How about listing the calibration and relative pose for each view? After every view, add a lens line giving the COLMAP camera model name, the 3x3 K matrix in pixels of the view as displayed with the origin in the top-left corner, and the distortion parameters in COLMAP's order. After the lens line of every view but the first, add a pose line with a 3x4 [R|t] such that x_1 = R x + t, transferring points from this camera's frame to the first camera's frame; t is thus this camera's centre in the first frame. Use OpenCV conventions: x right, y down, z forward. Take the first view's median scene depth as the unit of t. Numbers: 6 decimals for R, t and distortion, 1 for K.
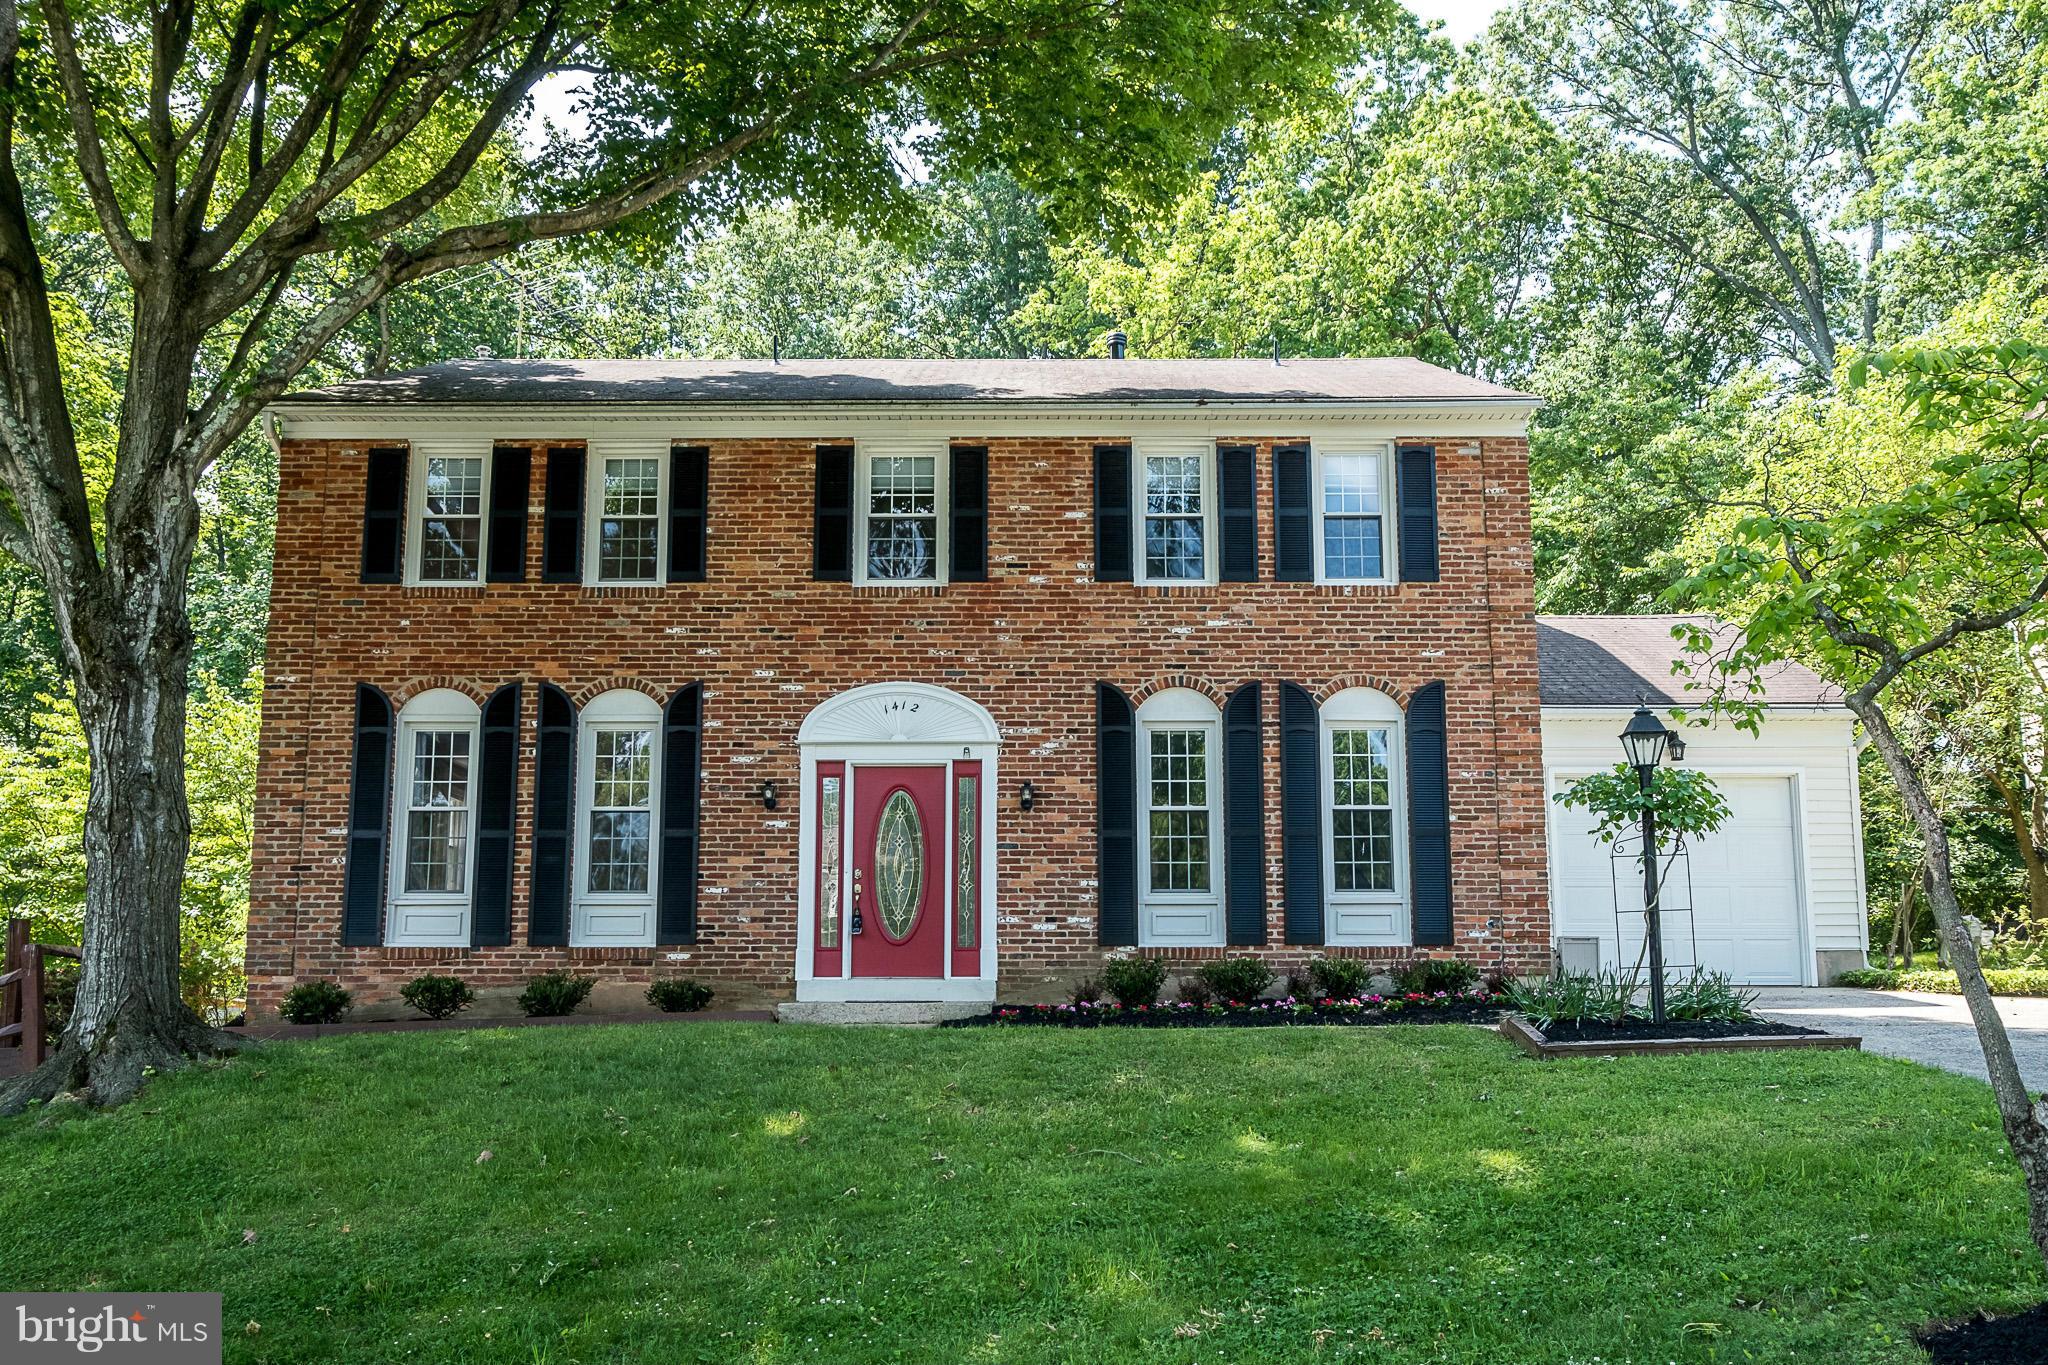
lens RADIAL K [[1450.2, 0, 1023.3], [0, 1450.2, 699.6], [0, 0, 1]] dist [-0.003184, 0.000374]
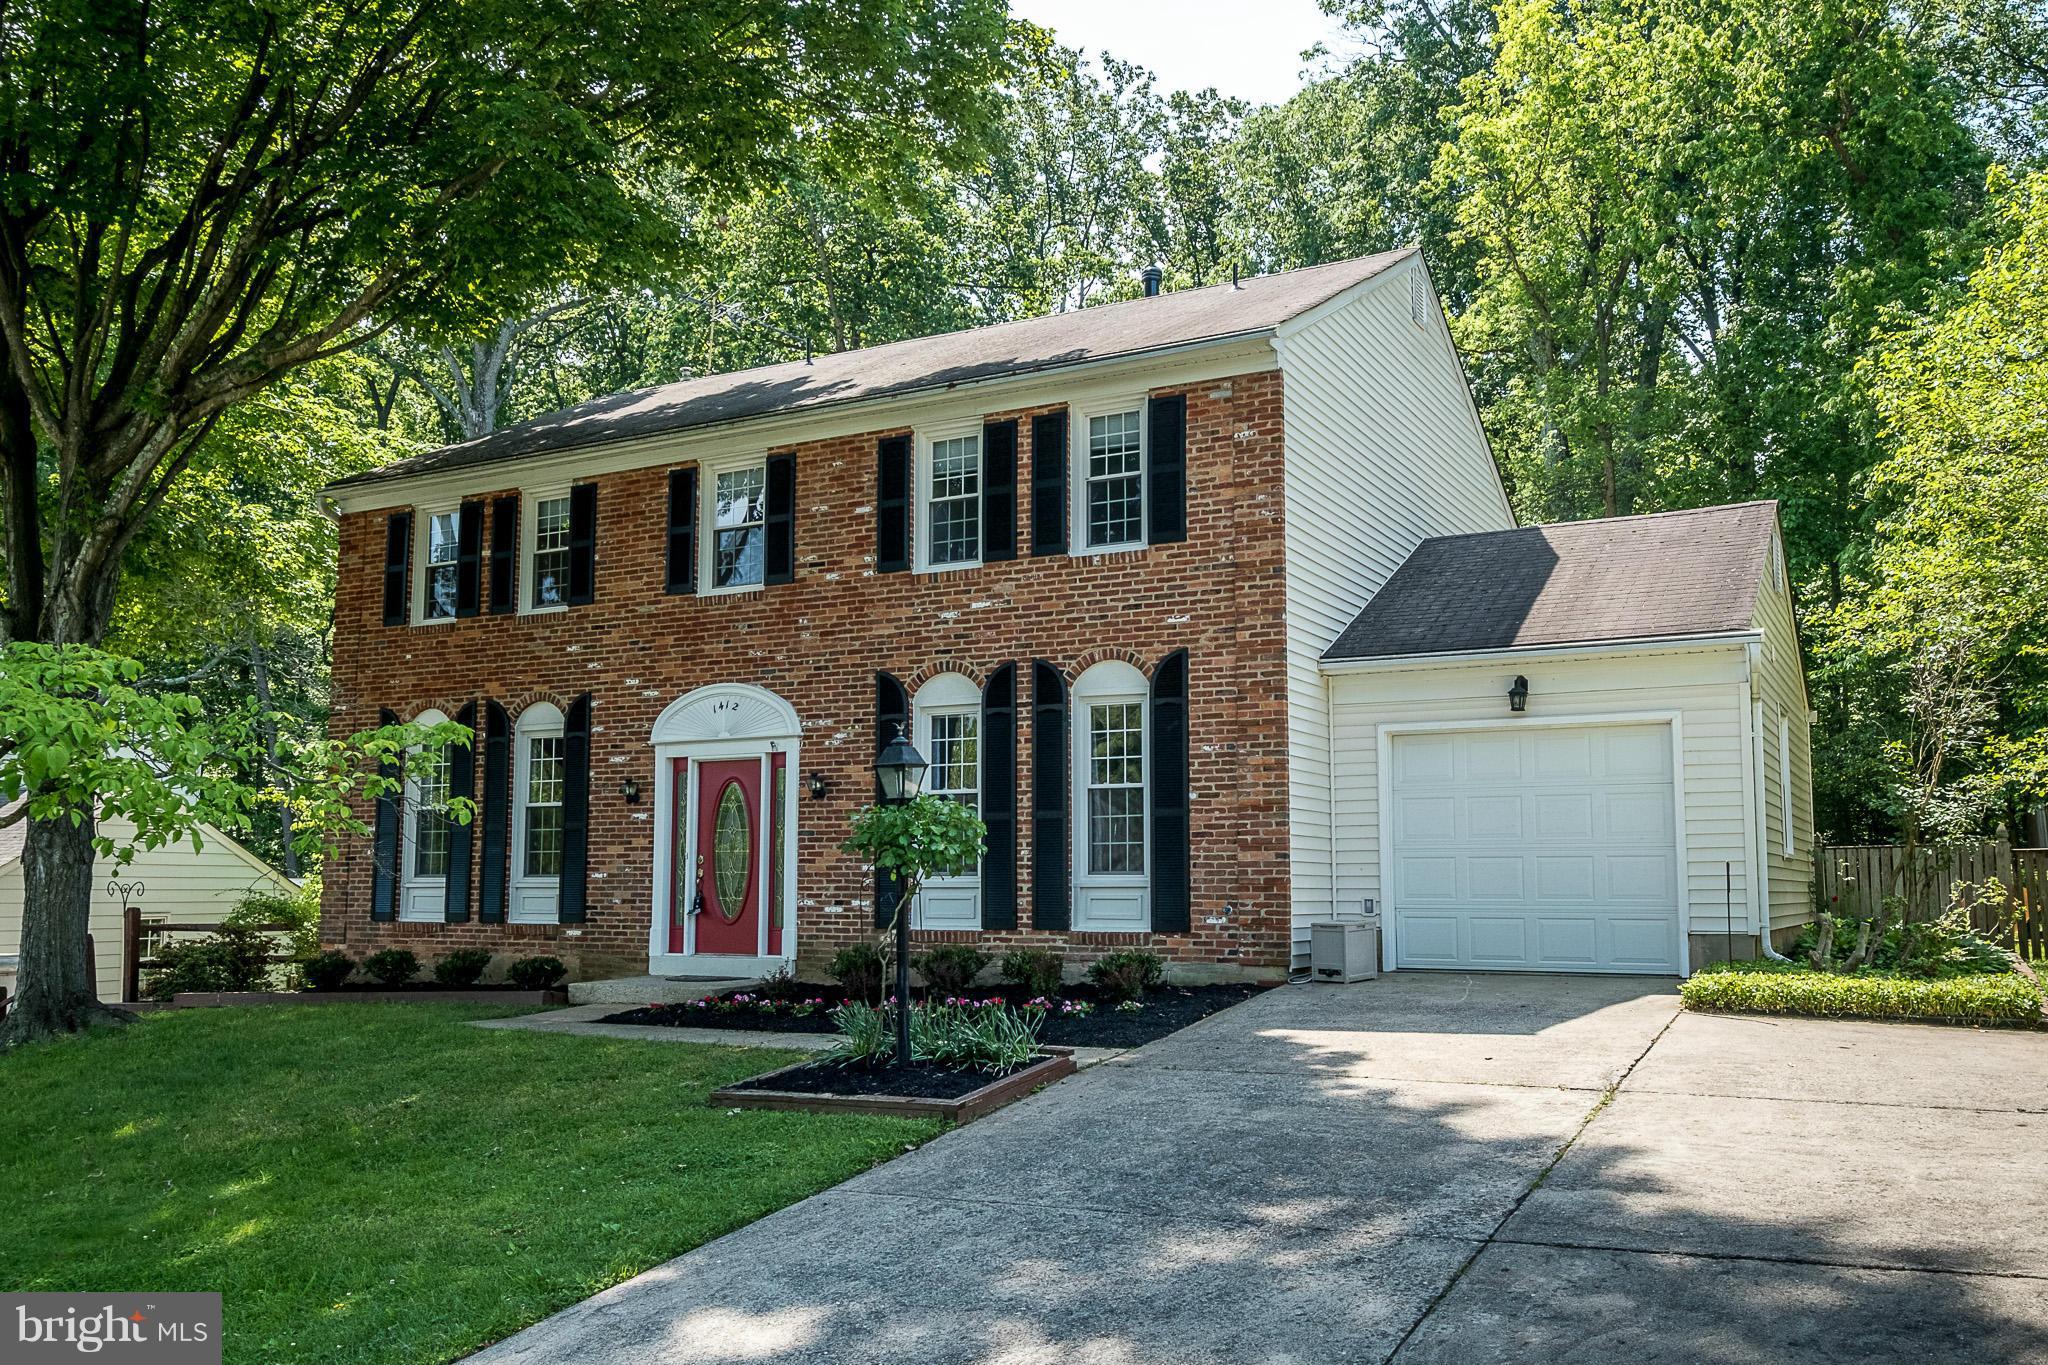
lens RADIAL K [[1698.9, 0, 1024.0], [0, 1698.9, 682.5], [0, 0, 1]] dist [0.003098, 0.003066]
pose [[0.875639, -0.057007, -0.479590, 0.715139], [0.066621, 0.997774, 0.003035, -0.001390], [0.478349, -0.034609, 0.877487, -0.005302]]
